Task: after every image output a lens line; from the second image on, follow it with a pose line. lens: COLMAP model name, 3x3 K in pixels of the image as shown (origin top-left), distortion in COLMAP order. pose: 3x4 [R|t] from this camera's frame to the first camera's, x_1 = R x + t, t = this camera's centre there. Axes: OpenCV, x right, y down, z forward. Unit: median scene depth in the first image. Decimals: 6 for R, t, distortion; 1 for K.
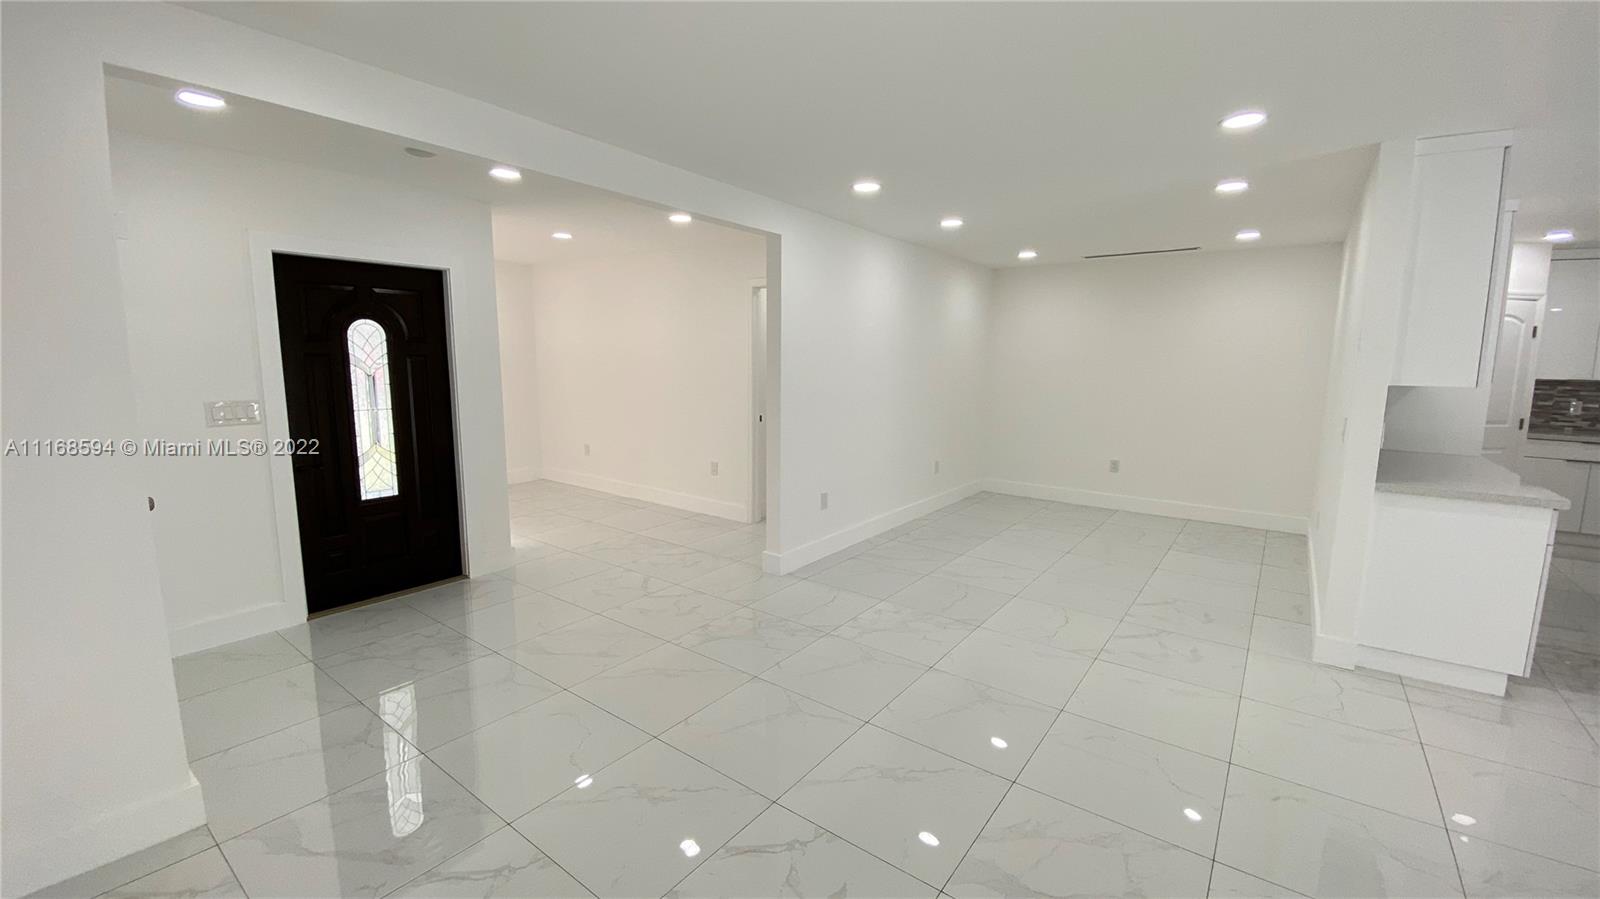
lens RADIAL K [[640.2, 0, 794.2], [0, 640.2, 446.9], [0, 0, 1]] dist [0.015751, -0.000161]
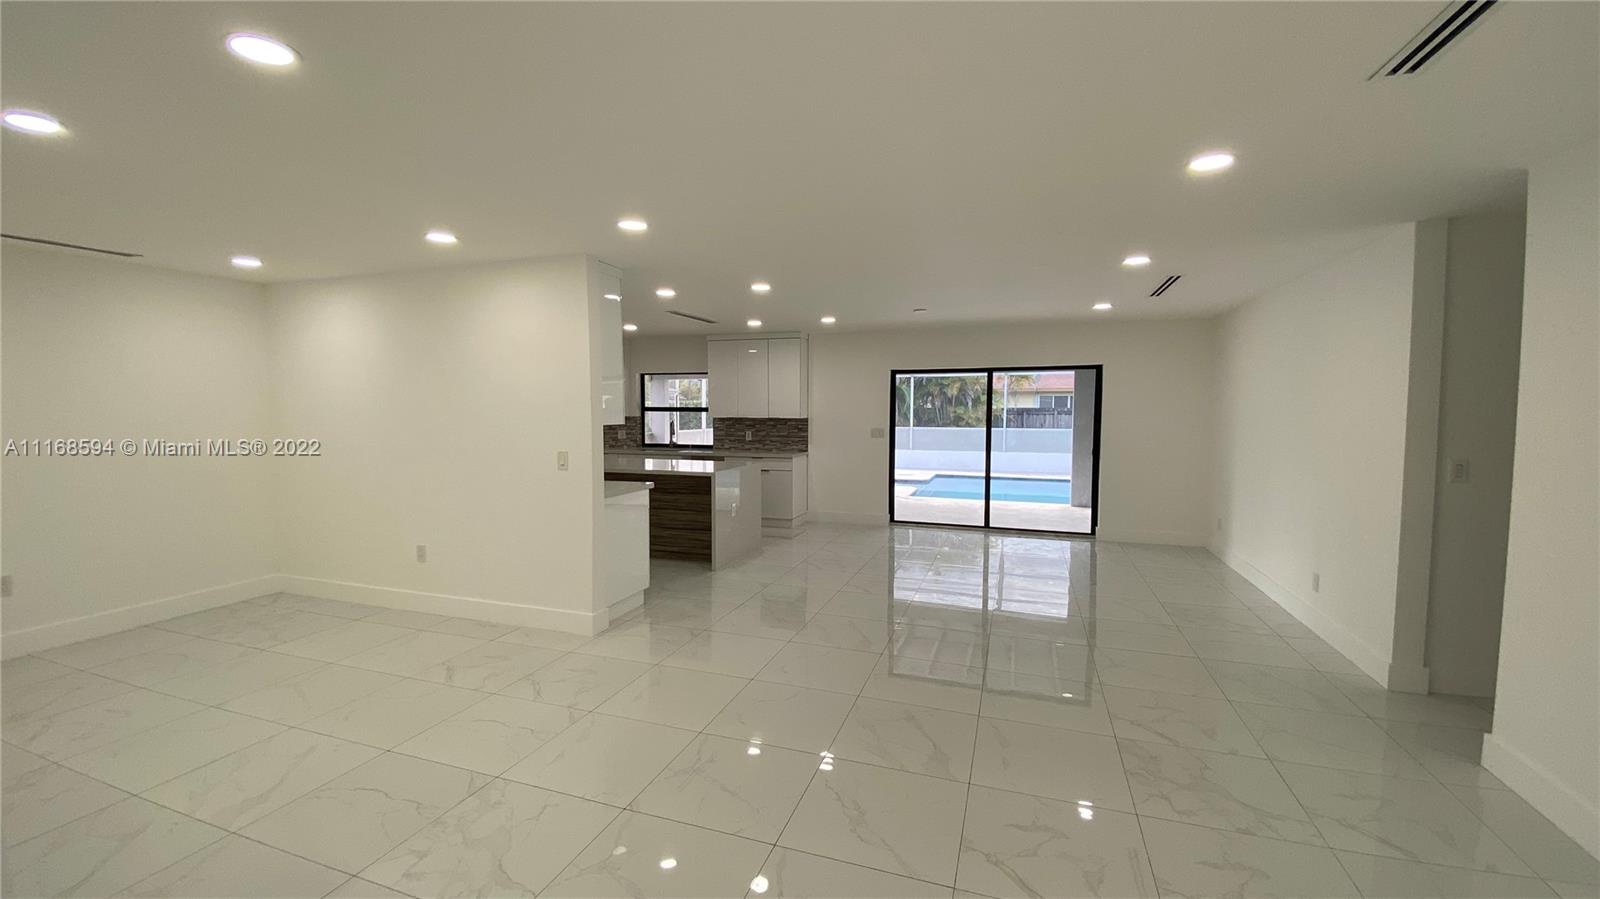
lens RADIAL K [[640.2, 0, 794.2], [0, 640.2, 446.9], [0, 0, 1]] dist [0.015751, -0.000161]
pose [[-0.307819, -0.071268, 0.948772, -0.395424], [0.125068, 0.985507, 0.114605, -0.107317], [-0.943189, 0.153939, -0.294444, 0.688747]]
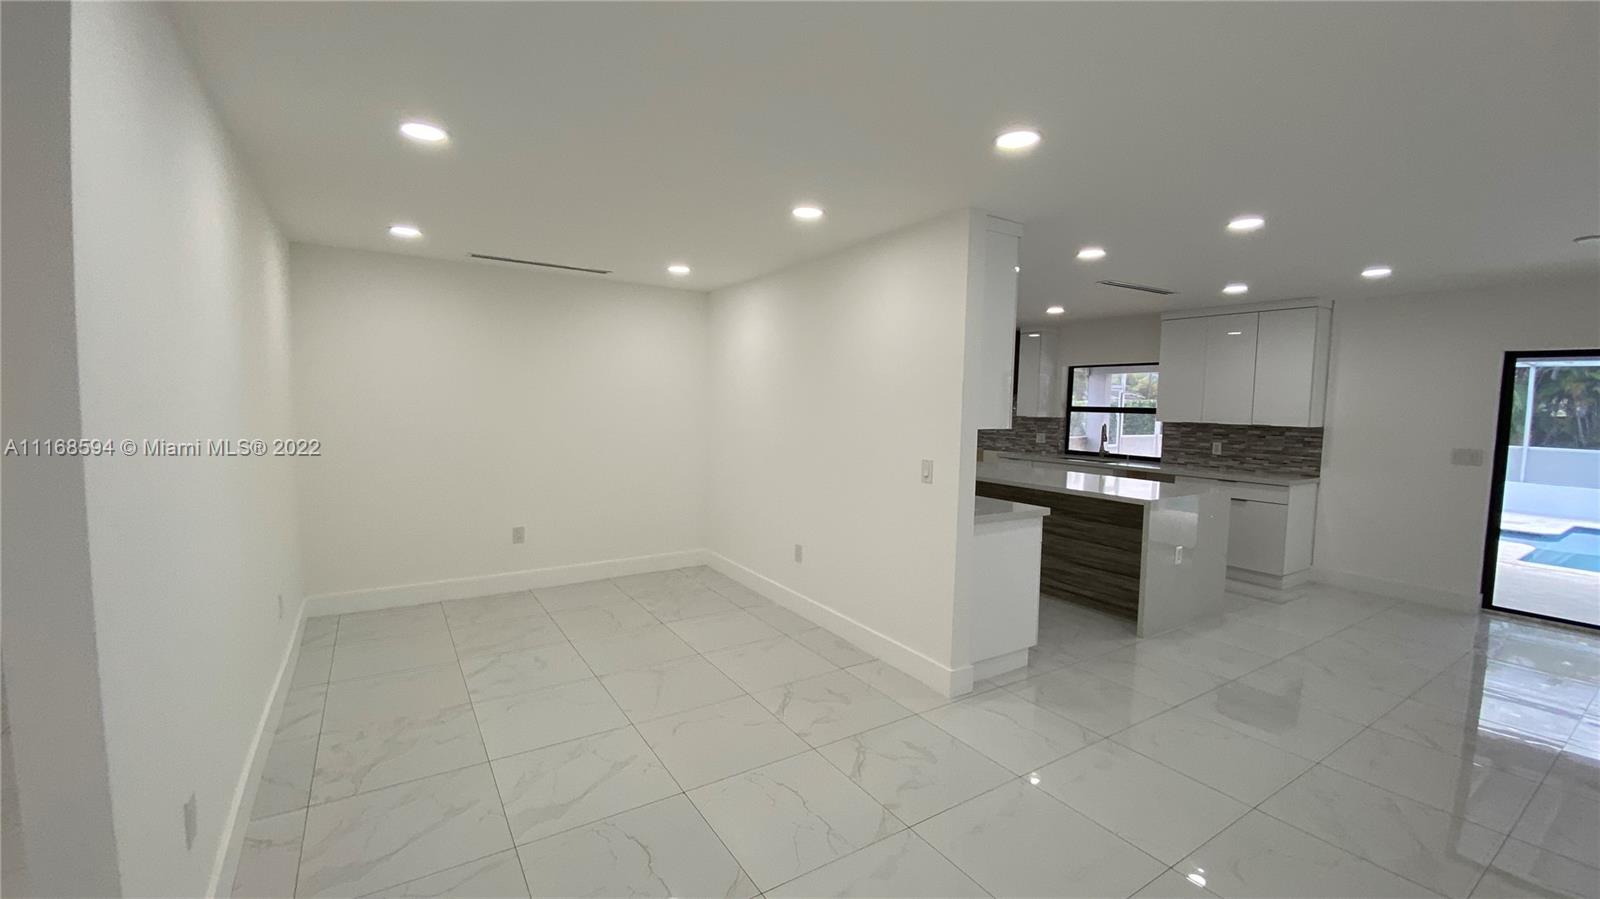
lens RADIAL K [[645.9, 0, 794.7], [0, 645.9, 448.8], [0, 0, 1]] dist [0.019055, -0.018951]
pose [[0.341569, -0.074829, 0.936873, -0.160772], [0.114590, 0.992704, 0.037510, -0.094810], [-0.932845, 0.094544, 0.347652, 0.611144]]
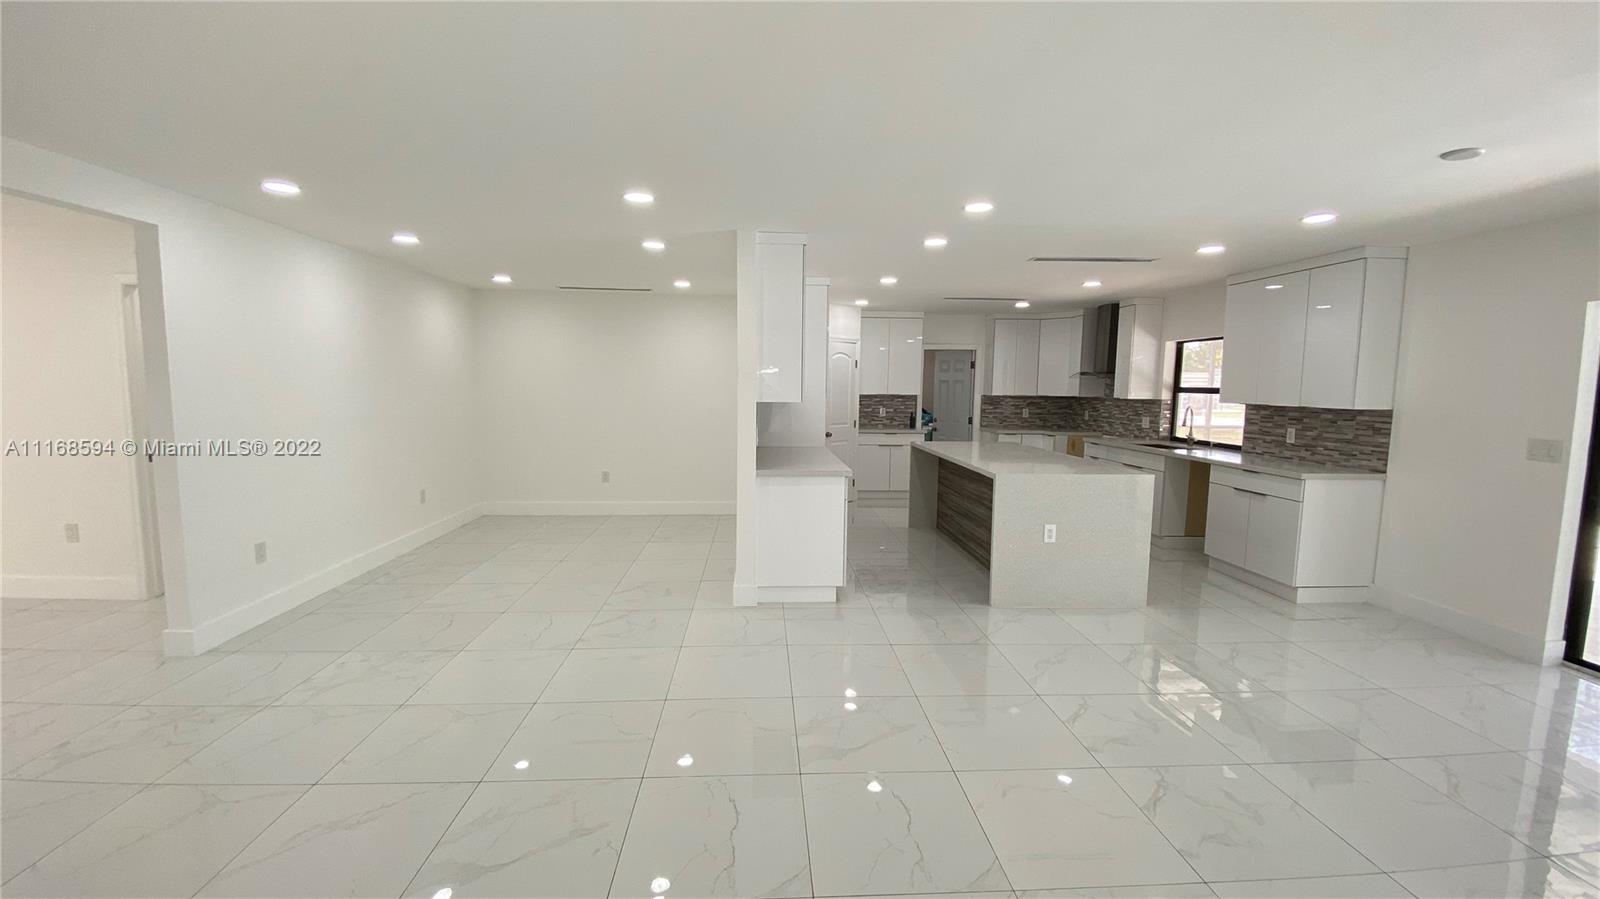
lens RADIAL K [[645.9, 0, 794.7], [0, 645.9, 448.8], [0, 0, 1]] dist [0.019055, -0.018951]
pose [[0.759270, -0.068308, 0.647181, 0.039594], [0.085801, 0.996302, 0.004494, 0.006951], [-0.645095, 0.052117, 0.762323, -0.089160]]
